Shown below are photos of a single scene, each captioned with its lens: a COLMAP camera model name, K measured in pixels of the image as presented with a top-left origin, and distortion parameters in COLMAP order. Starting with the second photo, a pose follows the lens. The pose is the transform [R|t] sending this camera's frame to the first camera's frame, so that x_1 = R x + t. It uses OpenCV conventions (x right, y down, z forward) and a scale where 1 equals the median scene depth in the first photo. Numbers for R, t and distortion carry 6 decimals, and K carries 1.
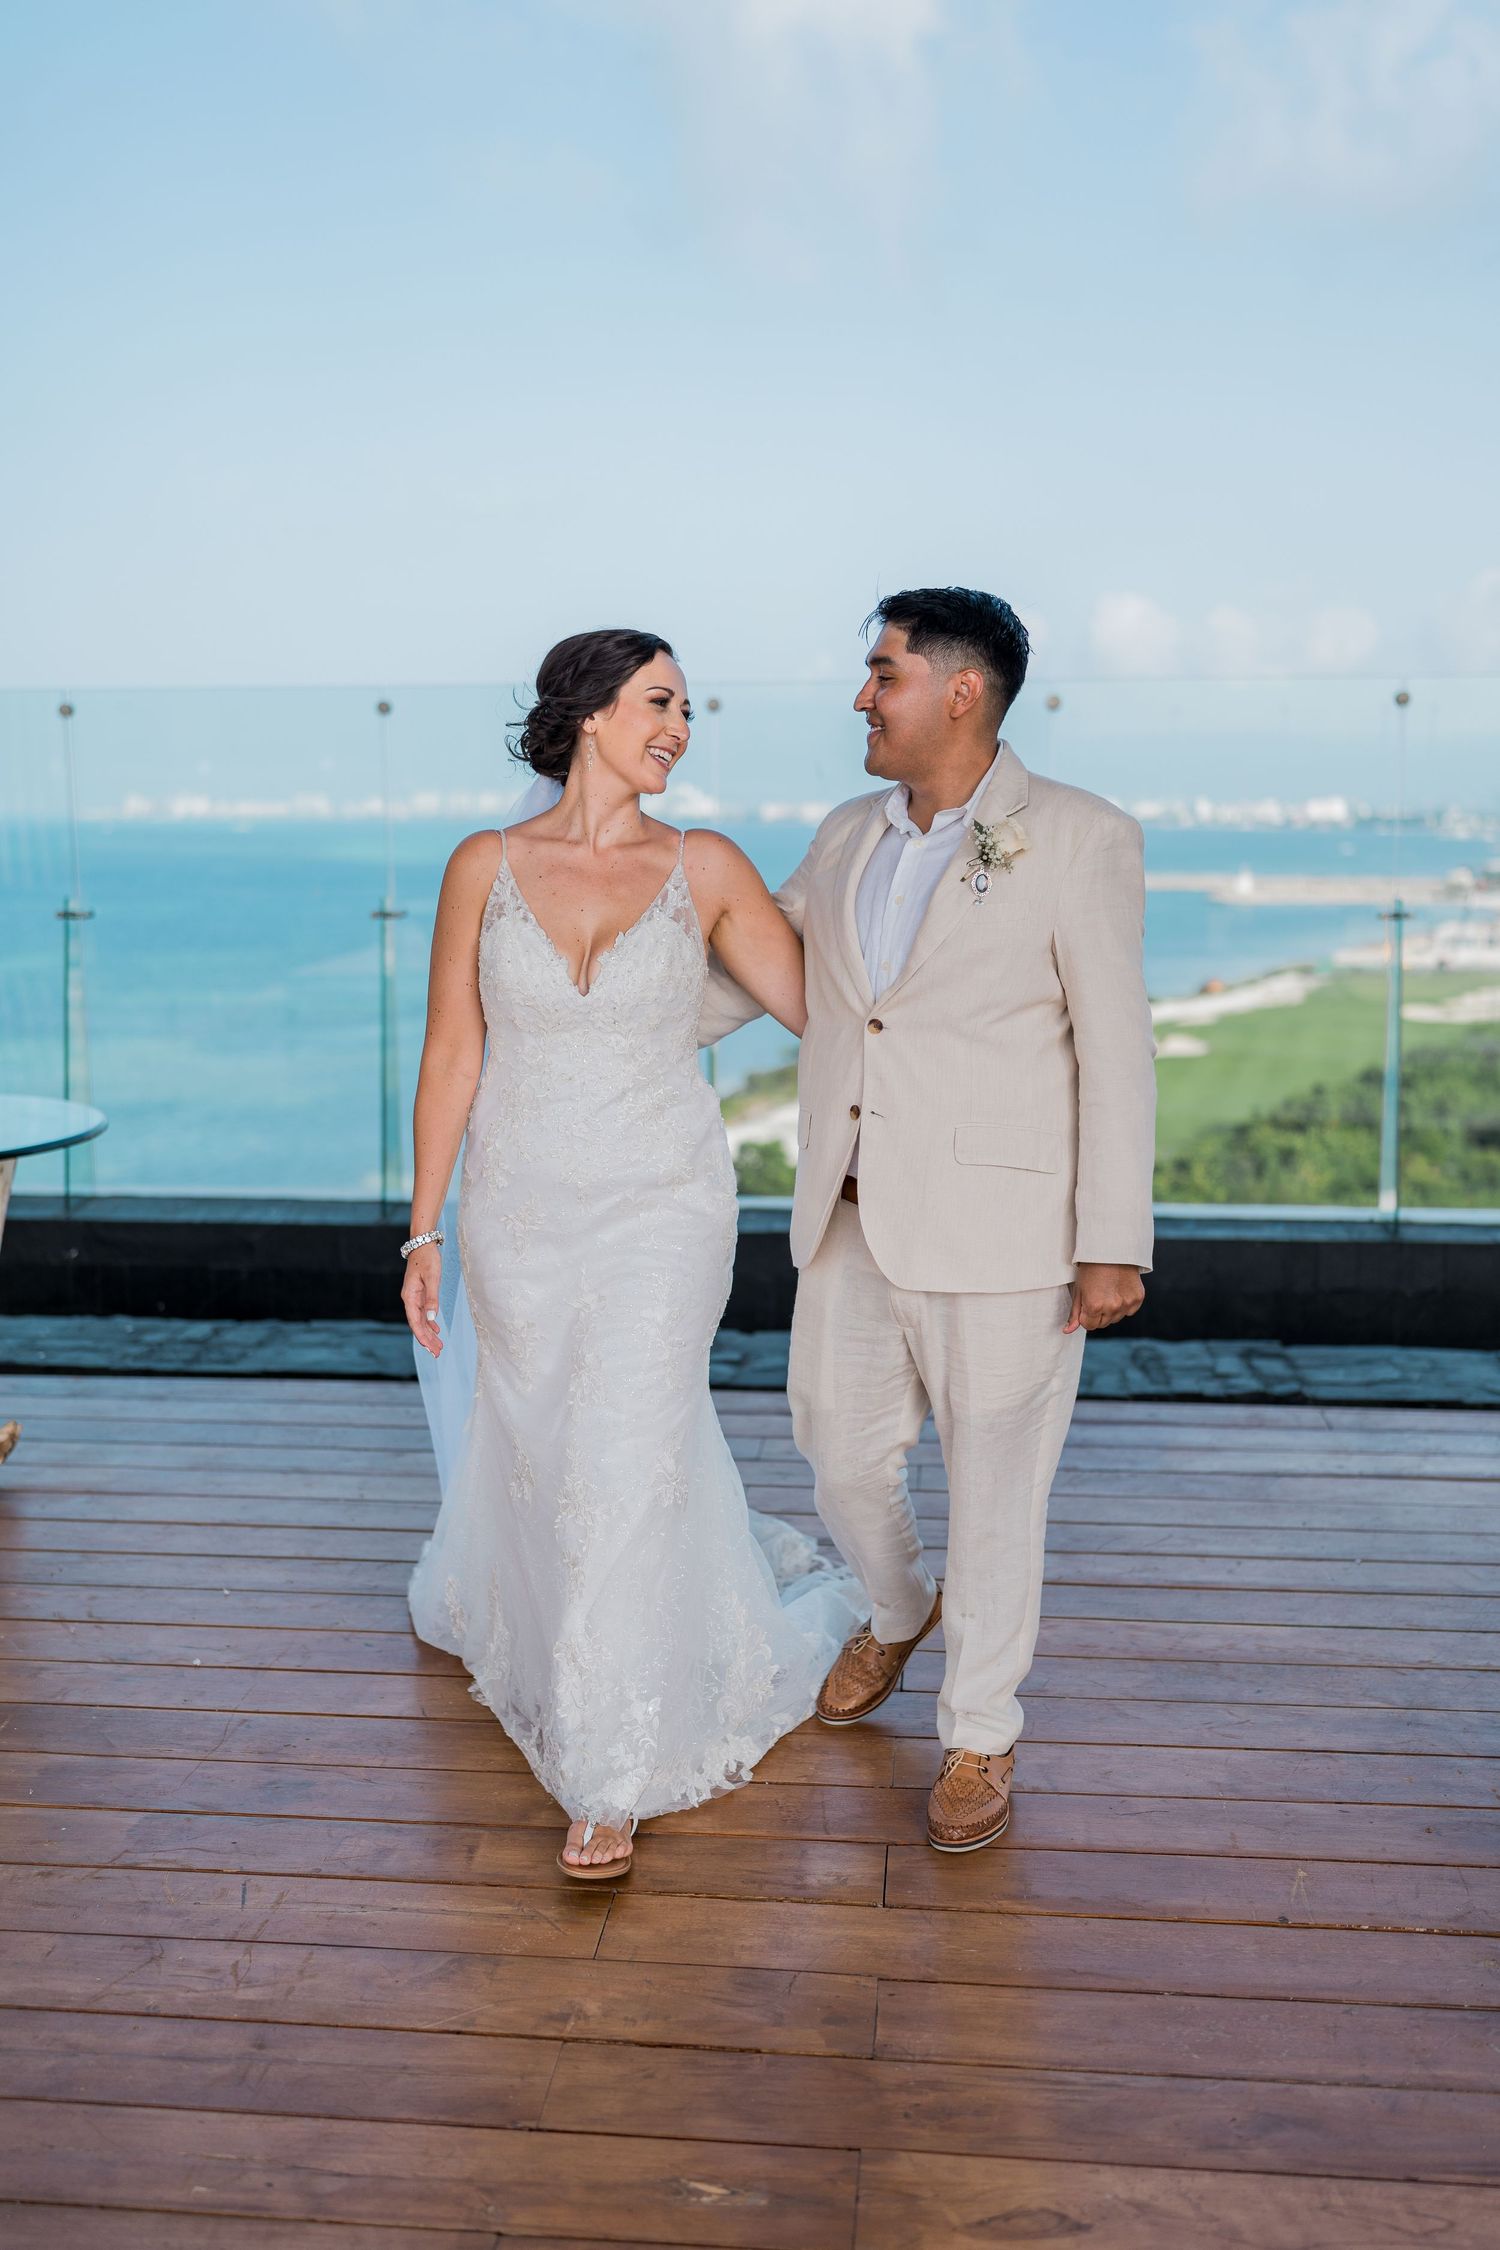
lens RADIAL K [[2440.4, 0, 762.0], [0, 2440.4, 1119.8], [0, 0, 1]] dist [0.040367, 0.000000]
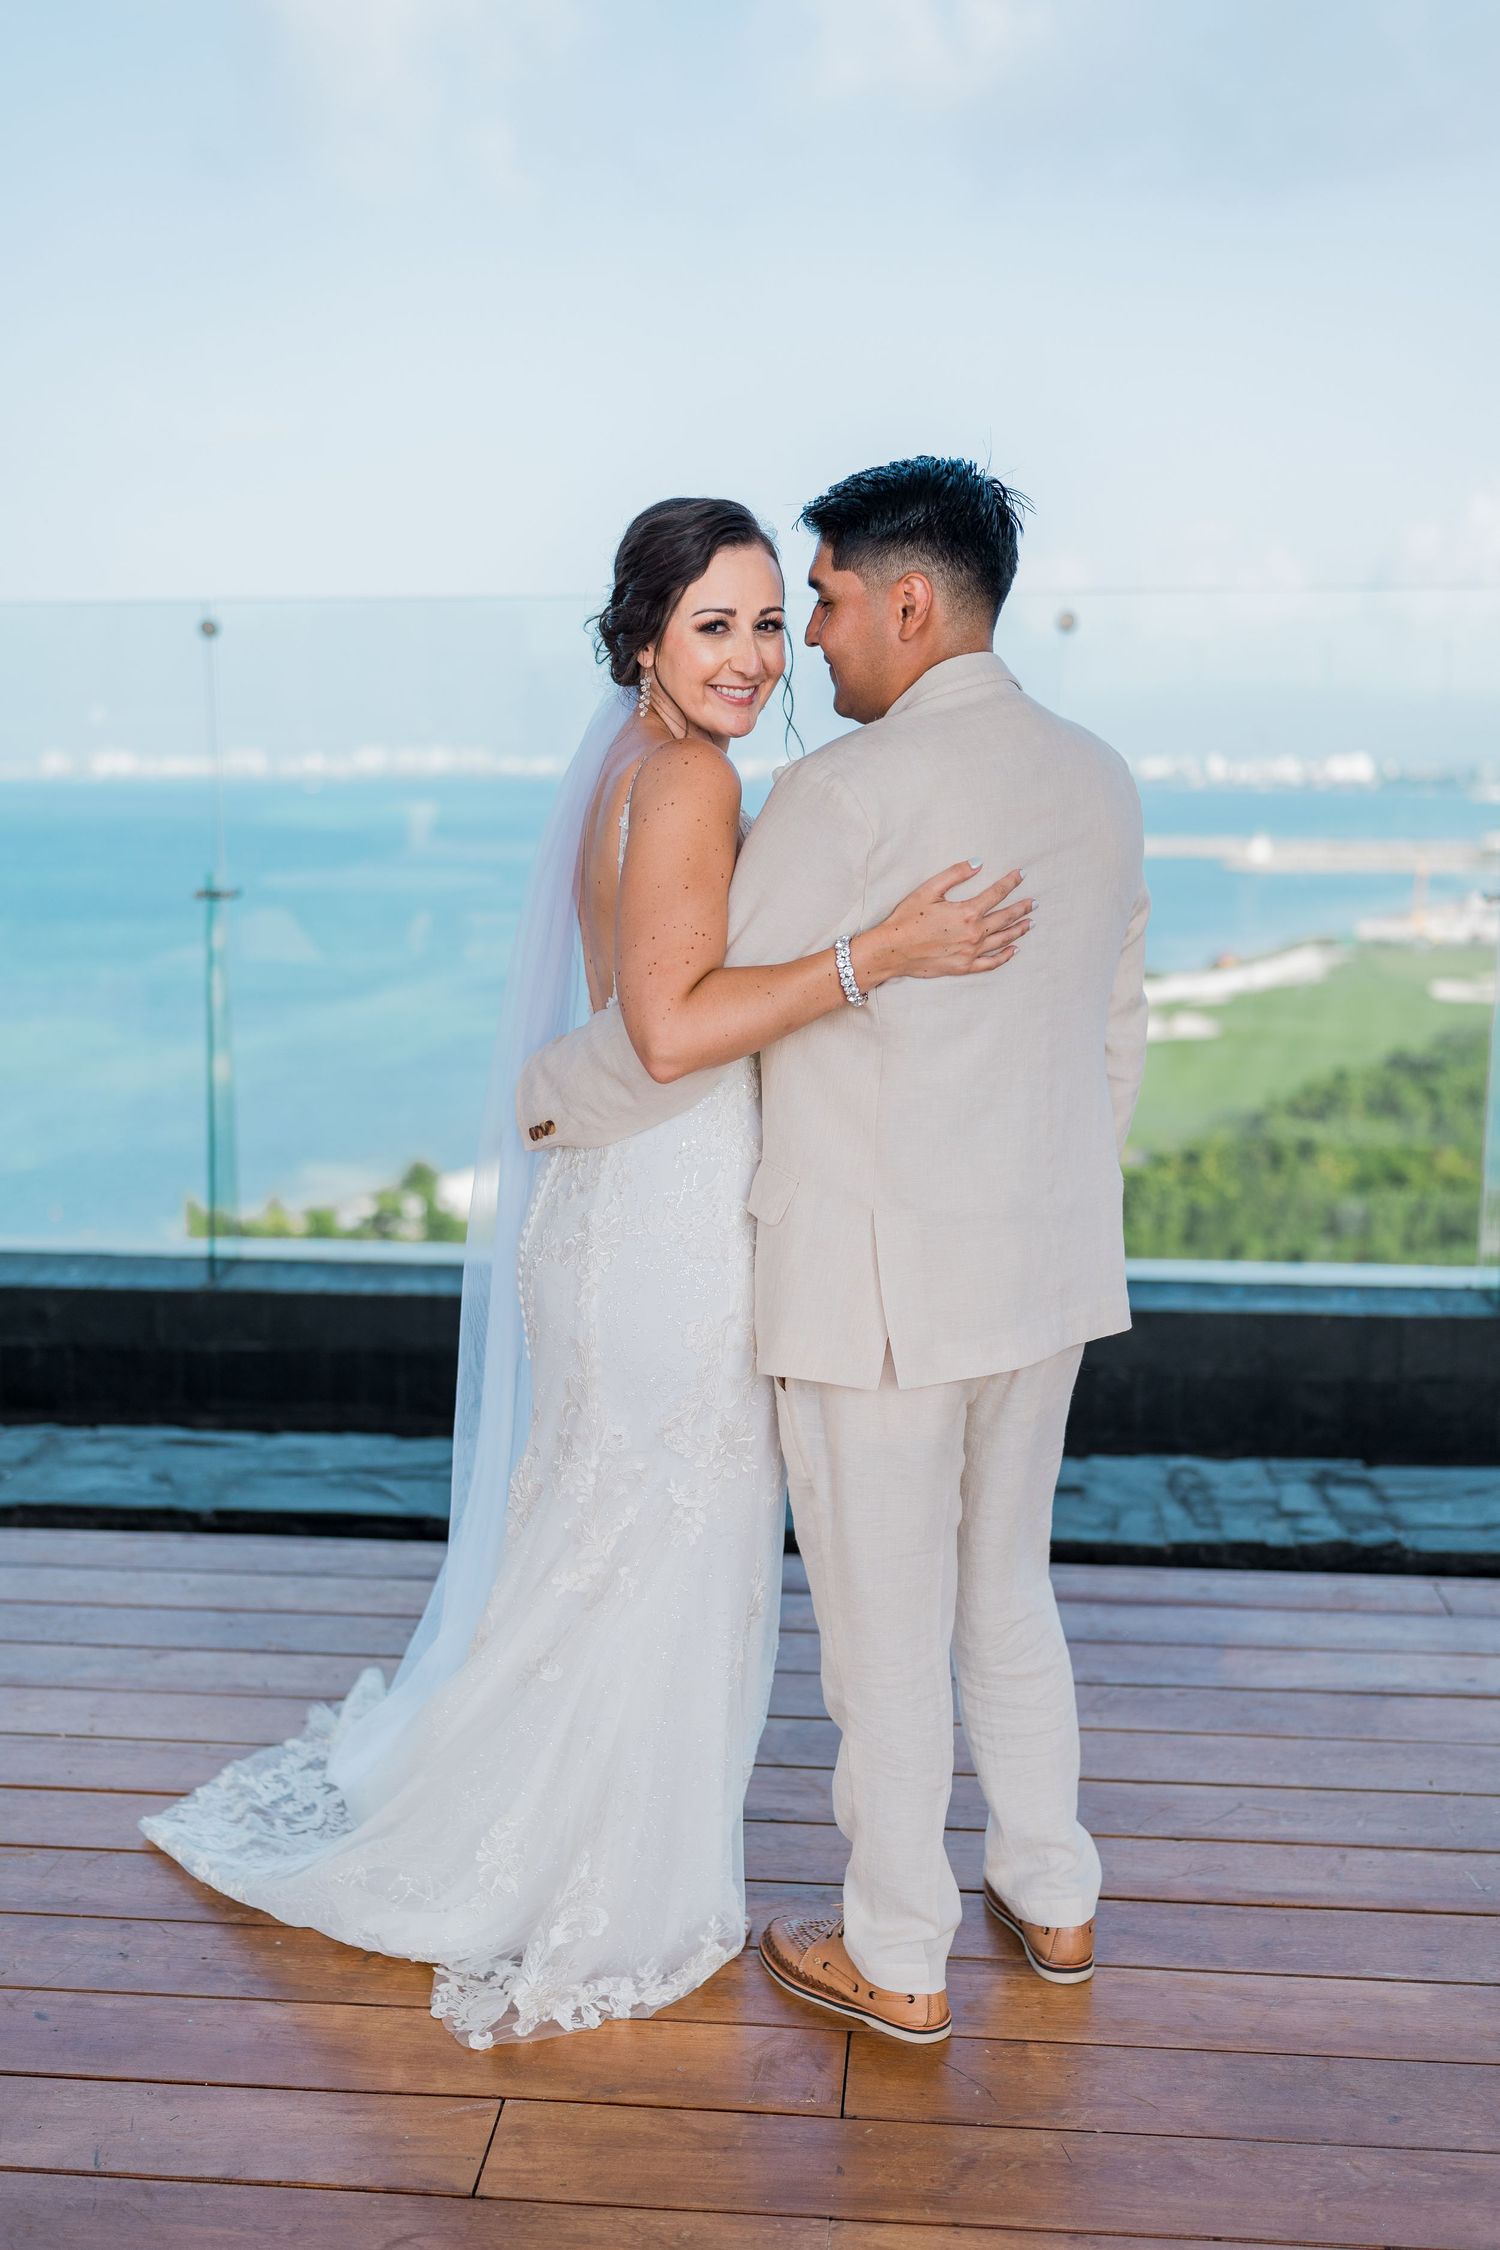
lens RADIAL K [[2649.0, 0, 732.0], [0, 2649.0, 1182.2], [0, 0, 1]] dist [0.015097, 0.000000]
pose [[0.999999, 0.001044, -0.001035, 0.016306], [-0.001014, 0.999580, 0.028951, -0.019606], [0.001065, -0.028950, 0.999580, 0.176305]]
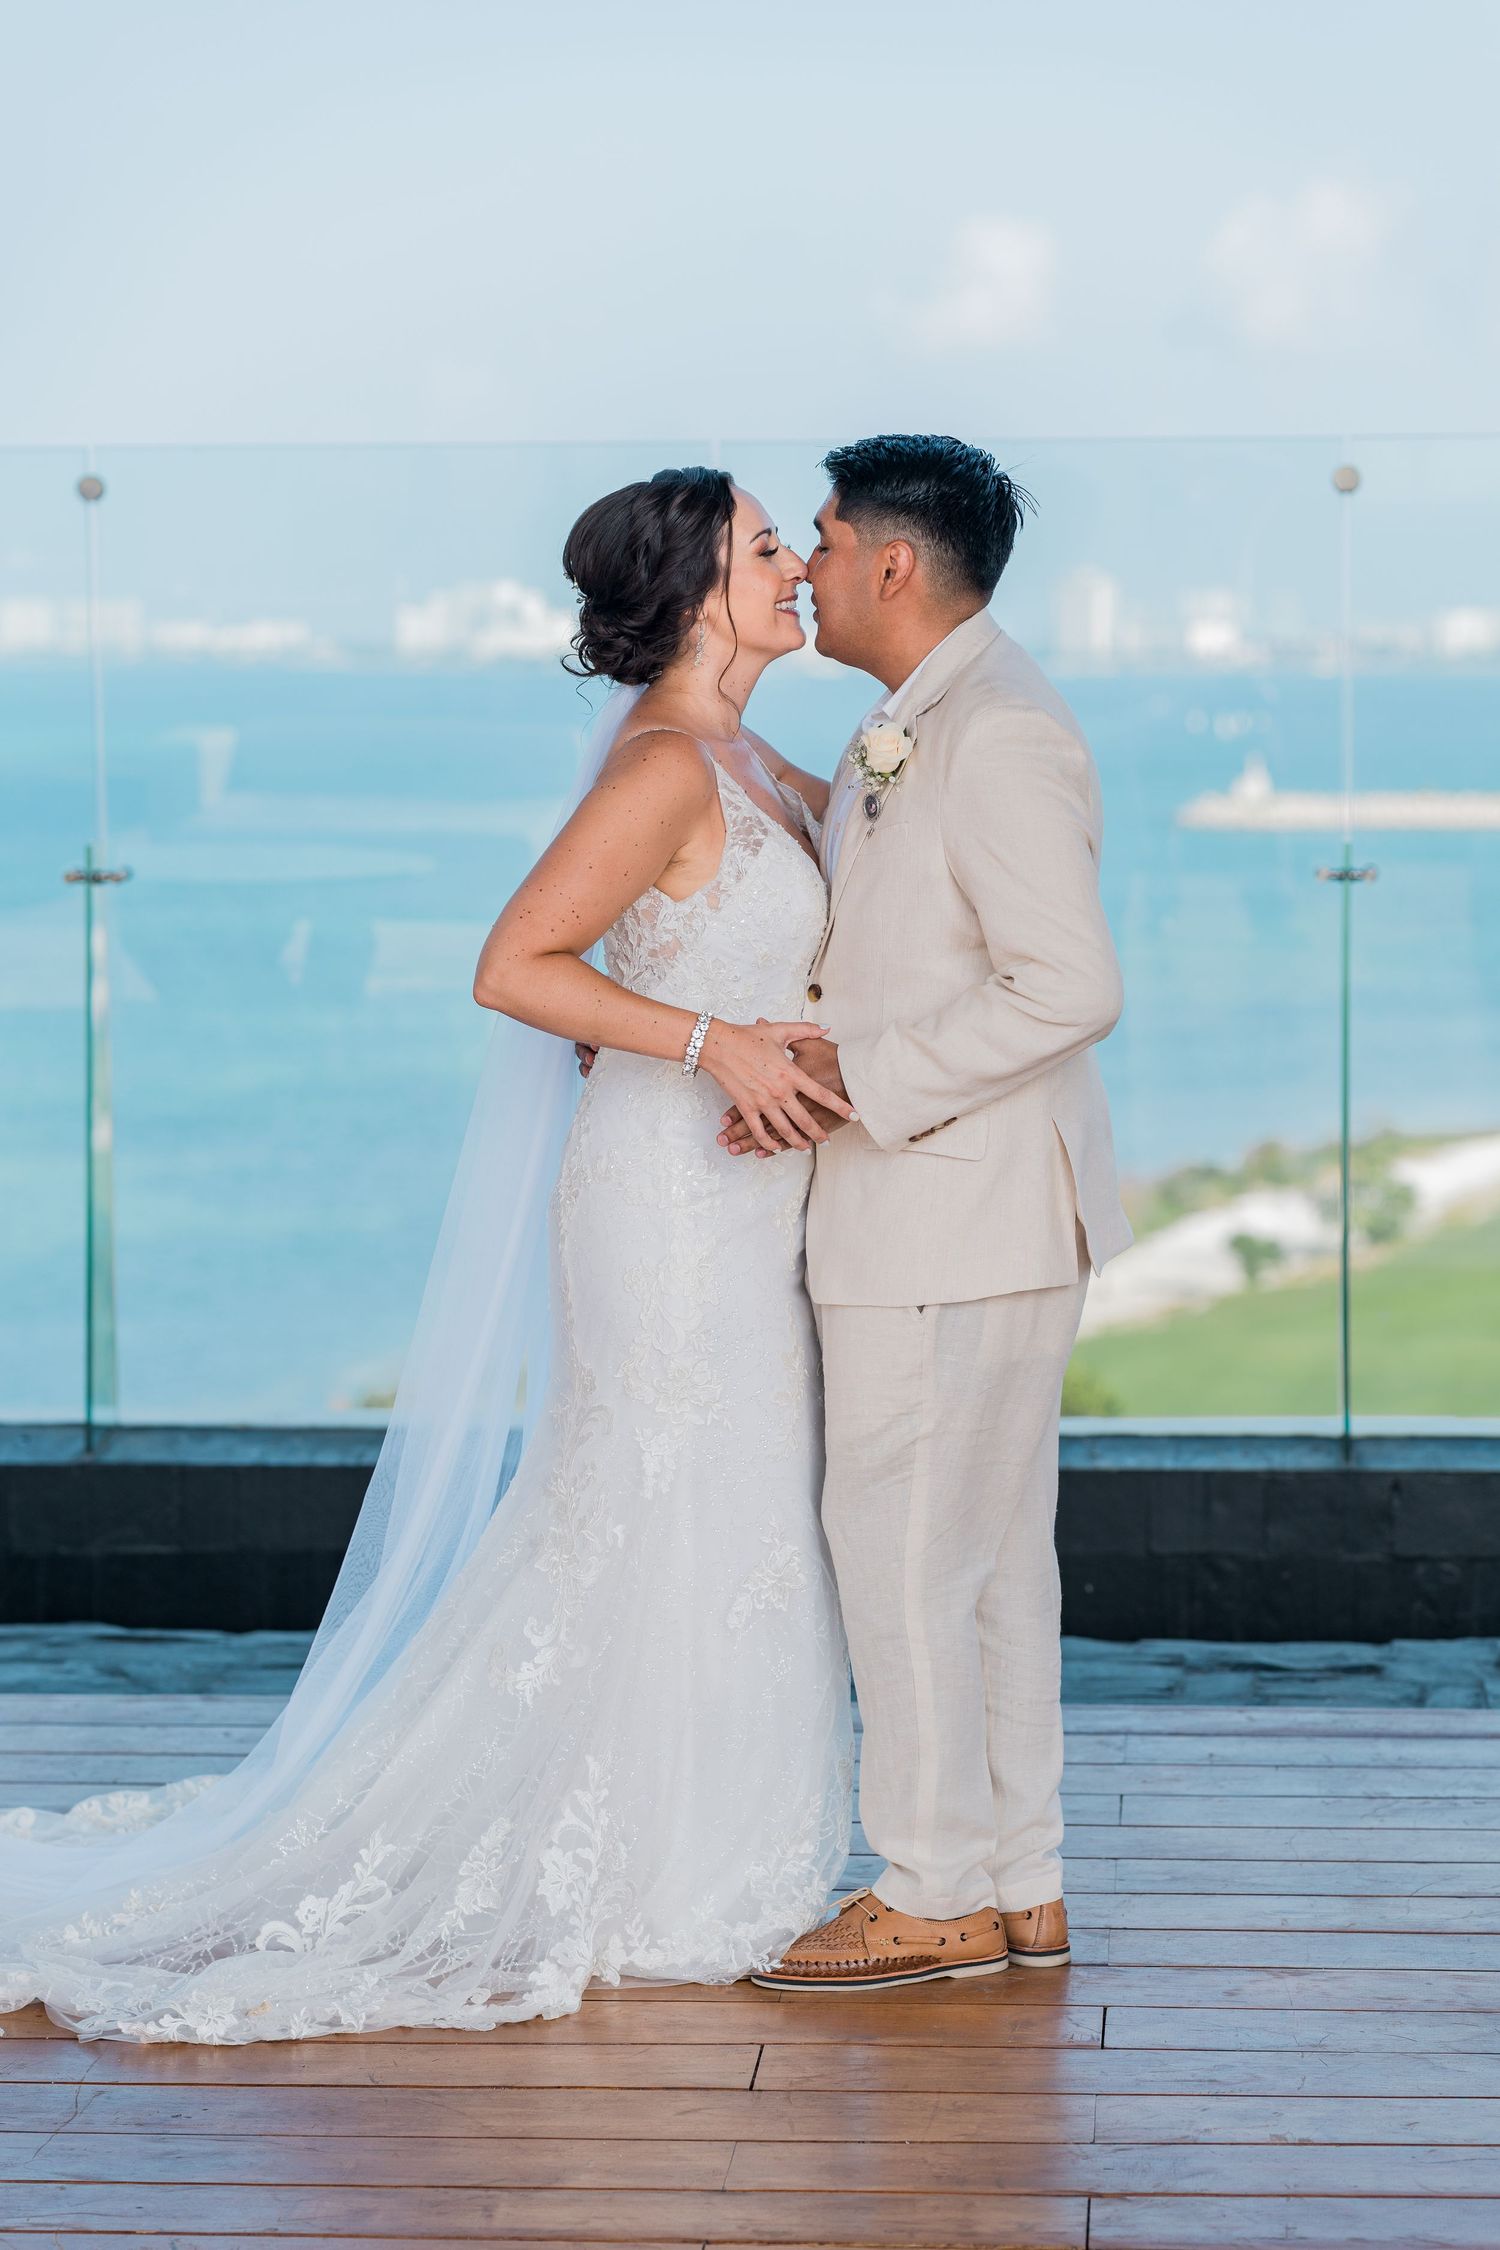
lens RADIAL K [[5944.4, 0, 765.5], [0, 5944.4, 1125.7], [0, 0, 1]] dist [0.015025, 0.000000]
pose [[0.999913, -0.007151, 0.011045, -0.027760], [0.007628, 0.999011, -0.043799, 0.032690], [-0.010721, 0.043879, 0.998979, -0.339619]]
